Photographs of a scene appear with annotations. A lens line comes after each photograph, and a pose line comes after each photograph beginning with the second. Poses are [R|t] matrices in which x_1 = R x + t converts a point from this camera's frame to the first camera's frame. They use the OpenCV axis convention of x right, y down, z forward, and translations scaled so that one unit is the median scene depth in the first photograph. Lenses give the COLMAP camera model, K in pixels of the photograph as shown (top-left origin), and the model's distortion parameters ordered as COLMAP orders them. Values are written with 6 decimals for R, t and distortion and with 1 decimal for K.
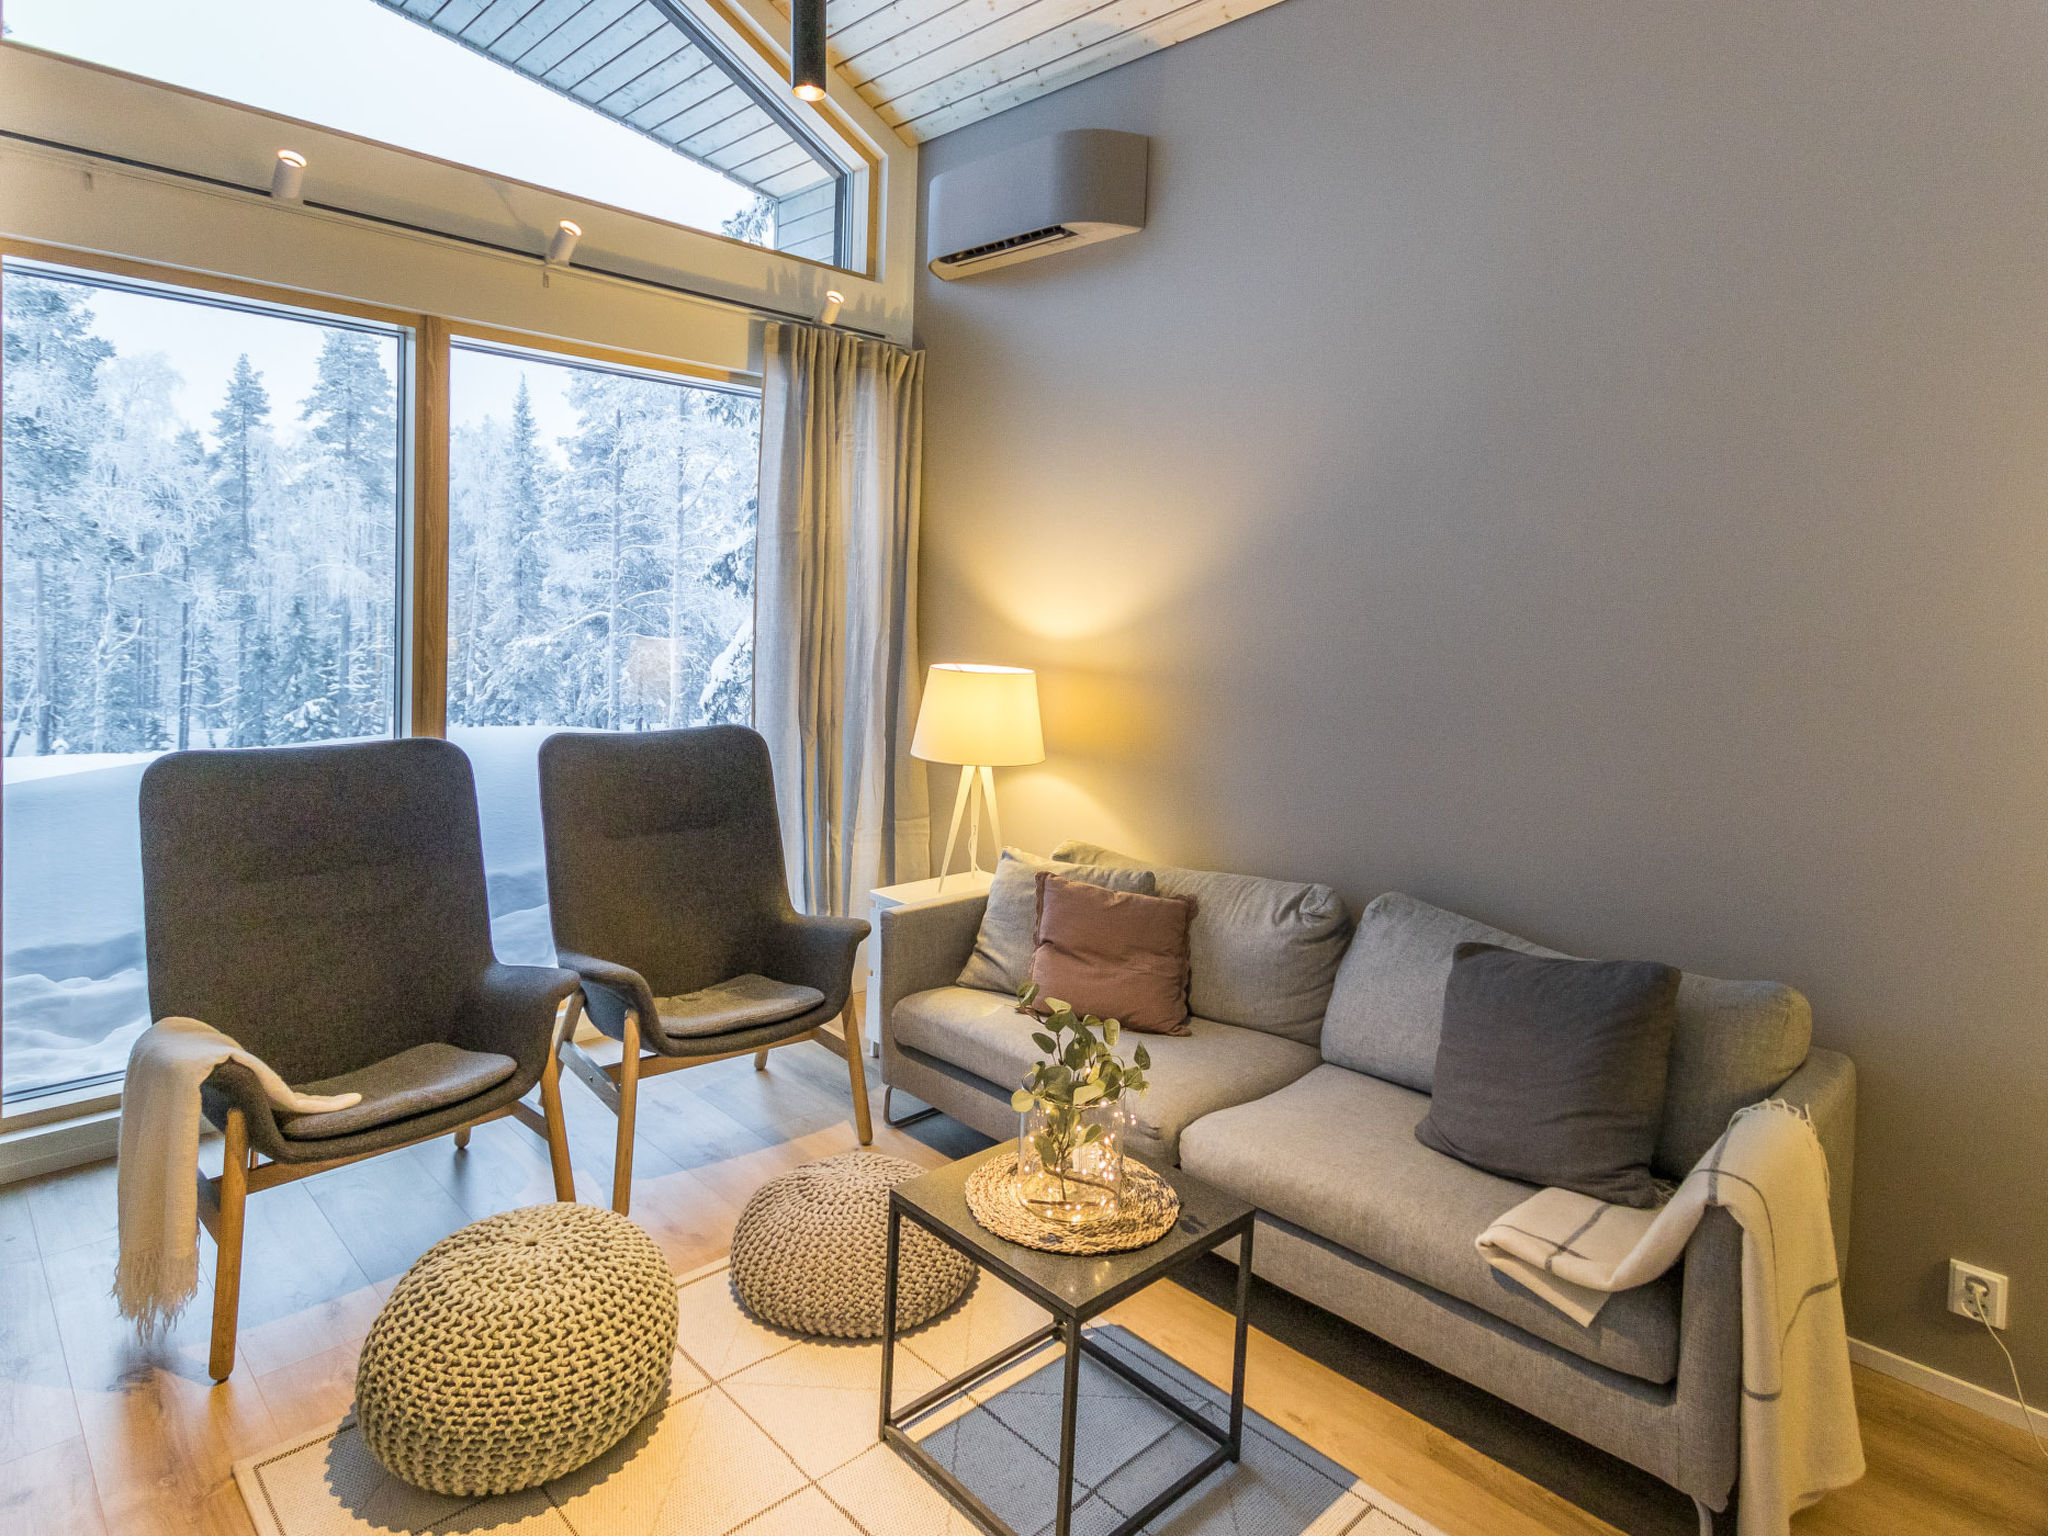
lens RADIAL K [[1159.0, 0, 1016.5], [0, 1159.0, 655.0], [0, 0, 1]] dist [0.015417, -0.001718]
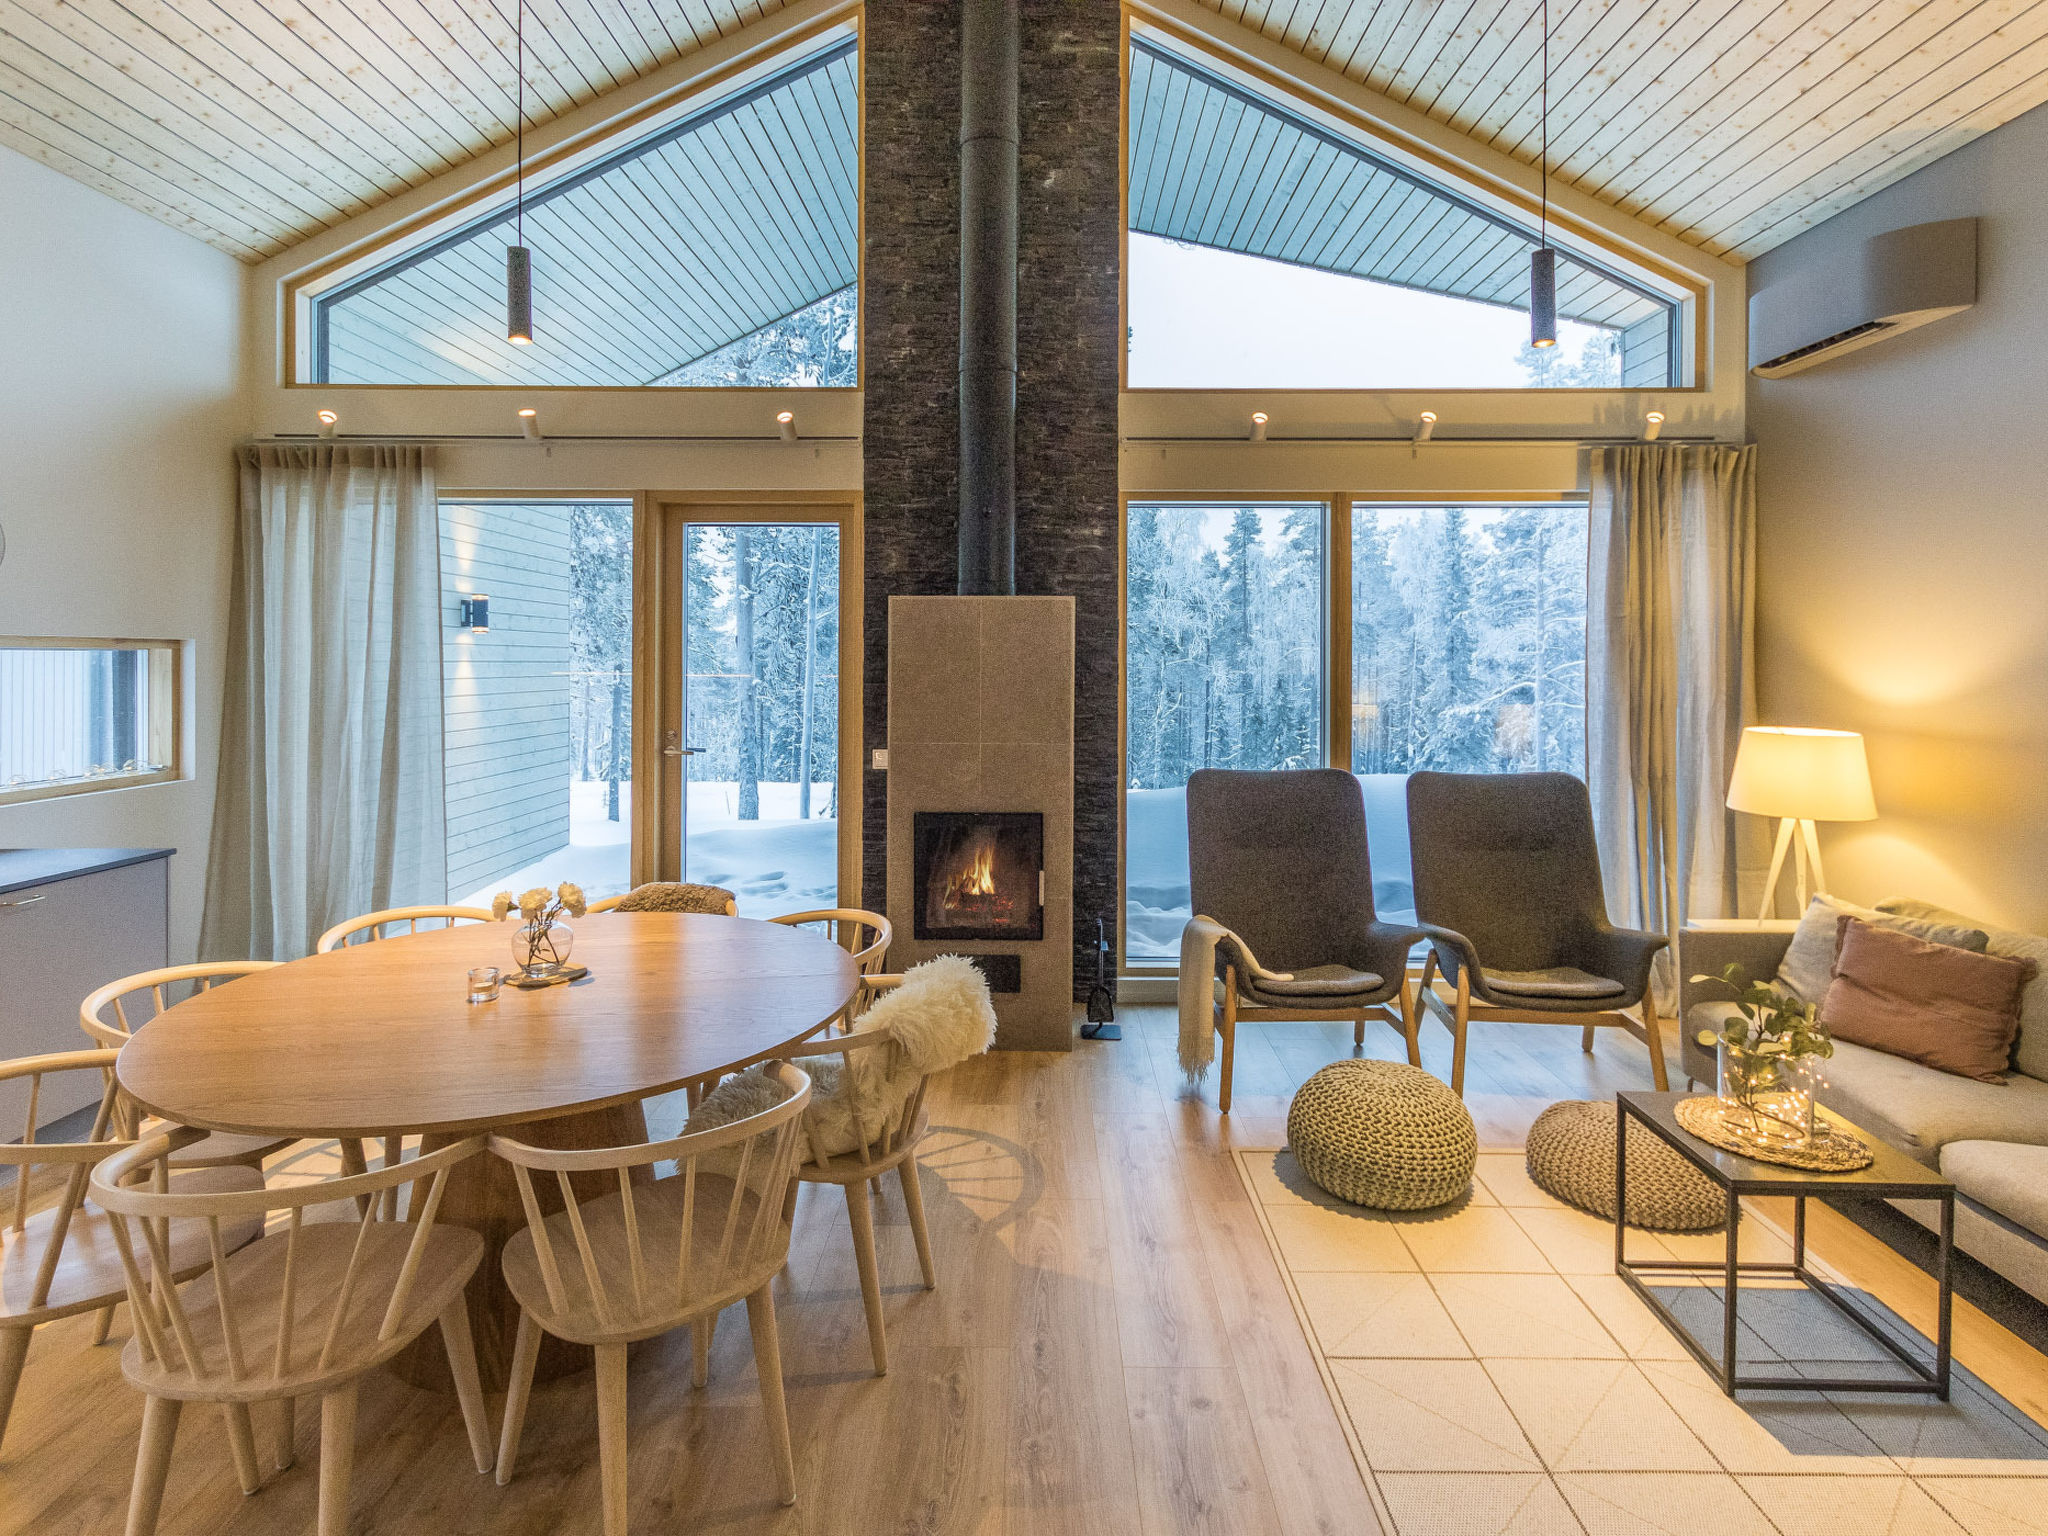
lens RADIAL K [[1081.5, 0, 1023.5], [0, 1081.5, 659.2], [0, 0, 1]] dist [0.002184, 0.000331]
pose [[0.706029, -0.031783, -0.707470, 0.165301], [-0.010068, 0.998441, -0.054902, 0.006609], [0.708112, 0.045885, 0.704608, -0.231961]]
